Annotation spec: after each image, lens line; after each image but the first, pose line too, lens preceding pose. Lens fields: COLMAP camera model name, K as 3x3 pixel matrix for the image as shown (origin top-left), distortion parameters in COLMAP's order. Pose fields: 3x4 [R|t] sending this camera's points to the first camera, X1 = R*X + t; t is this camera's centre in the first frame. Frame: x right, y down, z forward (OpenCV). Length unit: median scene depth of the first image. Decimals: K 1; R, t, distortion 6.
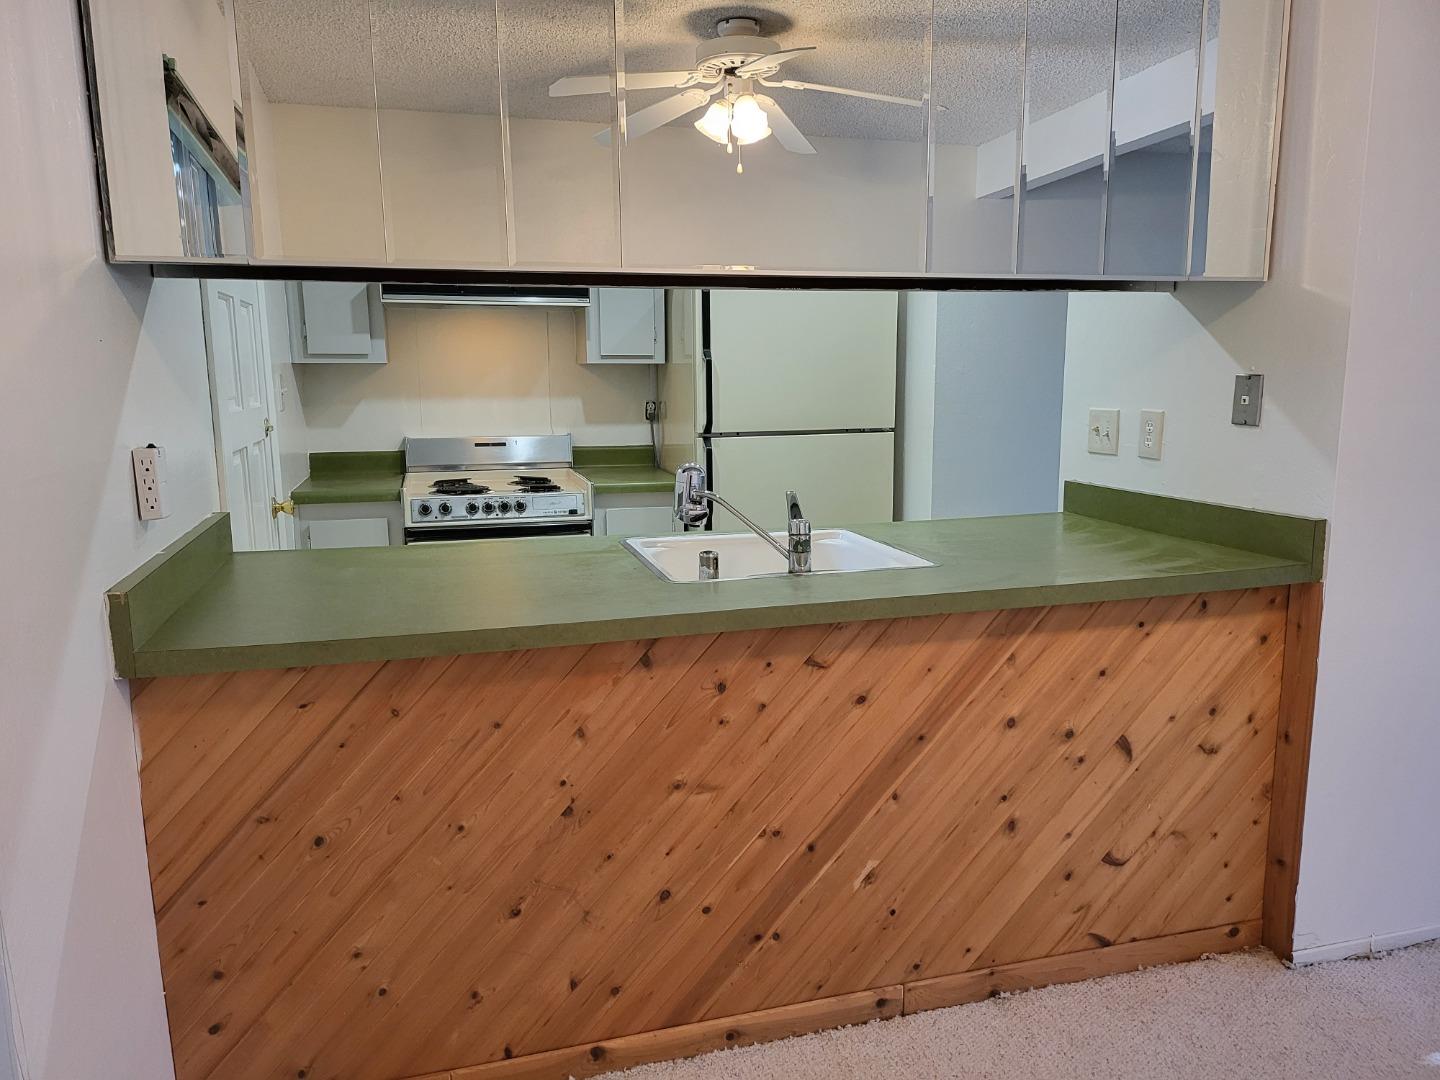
lens RADIAL K [[1009.3, 0, 723.8], [0, 1009.3, 538.4], [0, 0, 1]] dist [0.035657, -0.001349]
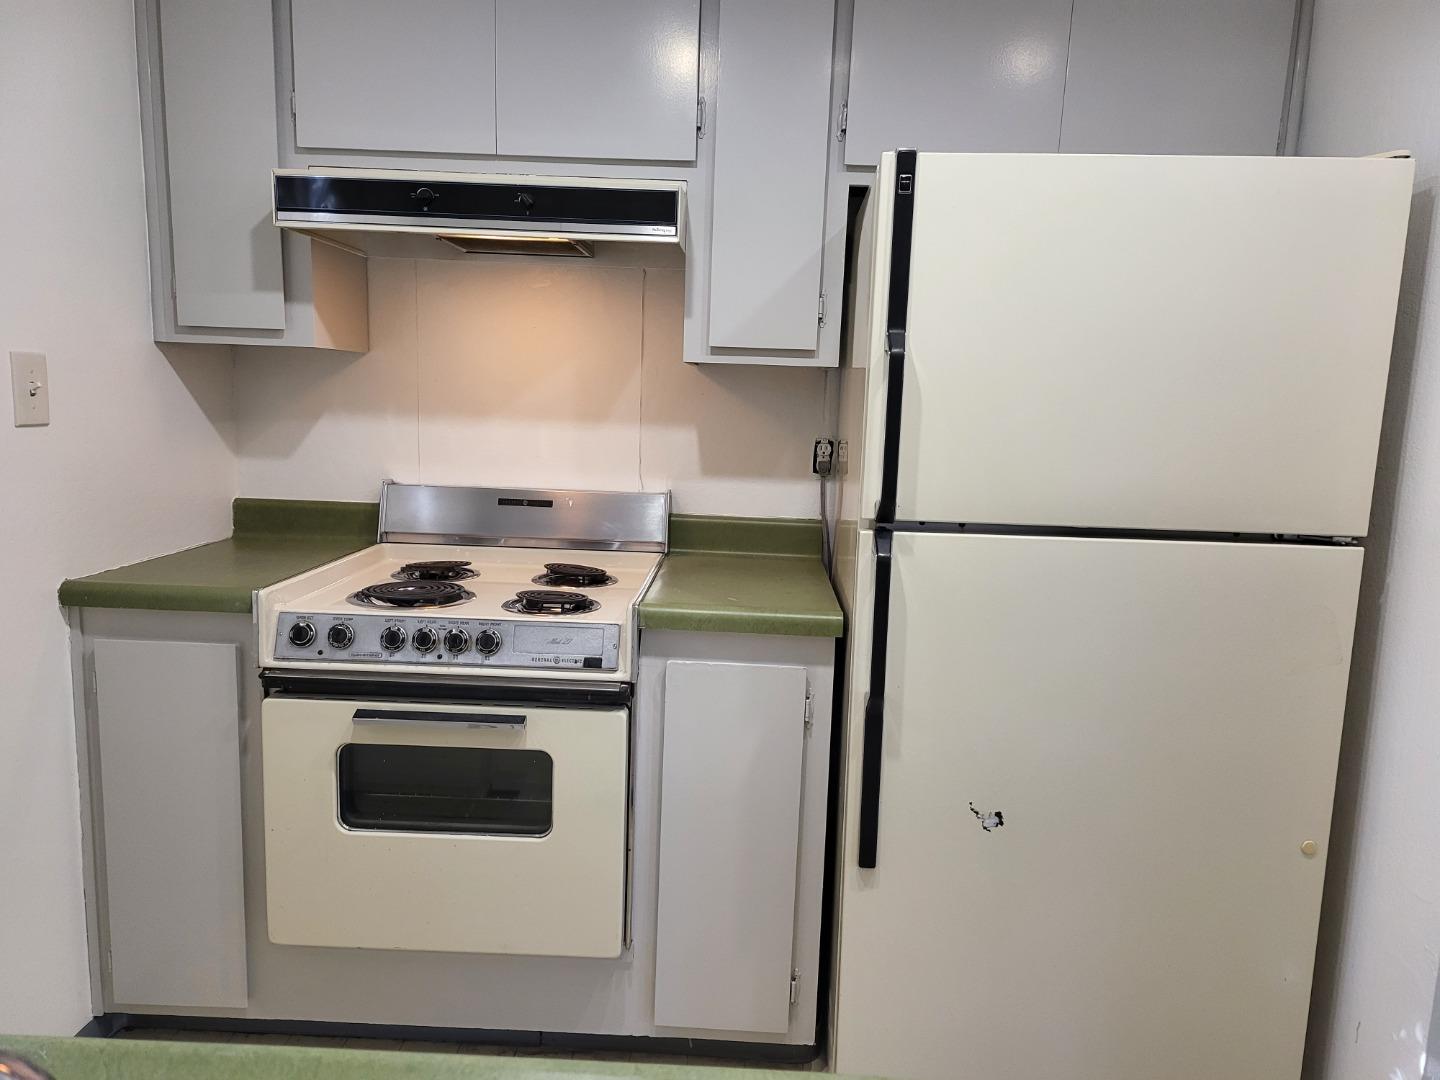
lens RADIAL K [[1009.3, 0, 722.3], [0, 1009.3, 551.9], [0, 0, 1]] dist [0.035657, -0.001349]
pose [[0.953514, 0.082375, -0.289872, 0.043696], [-0.086895, 0.996214, -0.002735, -0.081155], [0.288549, 0.027796, 0.957062, 0.544759]]
